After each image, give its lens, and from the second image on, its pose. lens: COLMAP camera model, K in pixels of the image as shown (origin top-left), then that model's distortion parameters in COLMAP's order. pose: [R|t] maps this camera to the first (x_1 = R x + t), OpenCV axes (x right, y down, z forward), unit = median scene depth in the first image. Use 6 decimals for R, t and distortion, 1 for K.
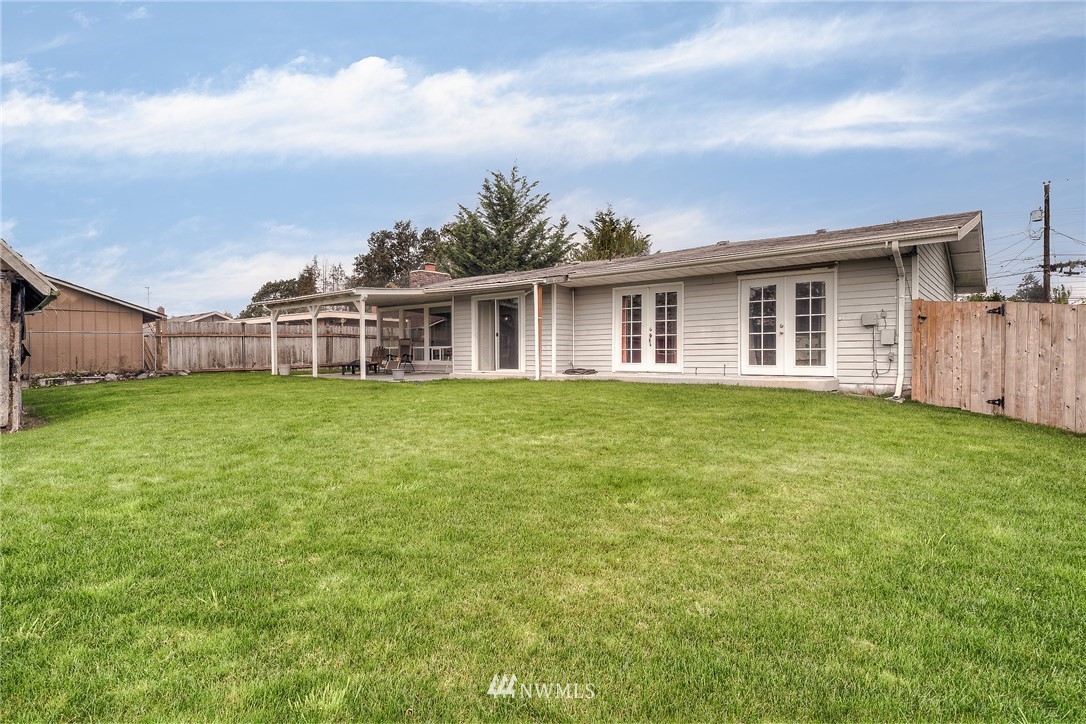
lens RADIAL K [[566.4, 0, 543.0], [0, 566.4, 362.0], [0, 0, 1]] dist [-0.000904, -0.000040]
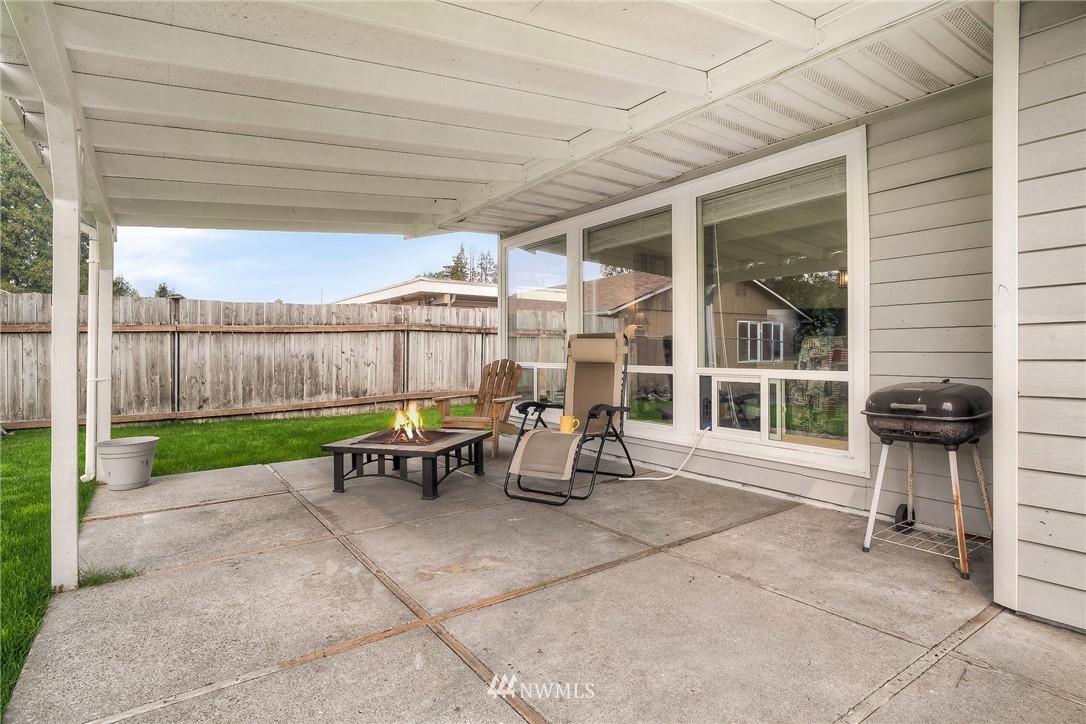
lens RADIAL K [[566.4, 0, 543.0], [0, 566.4, 362.0], [0, 0, 1]] dist [-0.000904, -0.000040]
pose [[0.965158, 0.004658, -0.261627, -0.182620], [-0.002903, 0.999971, 0.007095, -0.027928], [0.261652, -0.006089, 0.965143, 0.689317]]
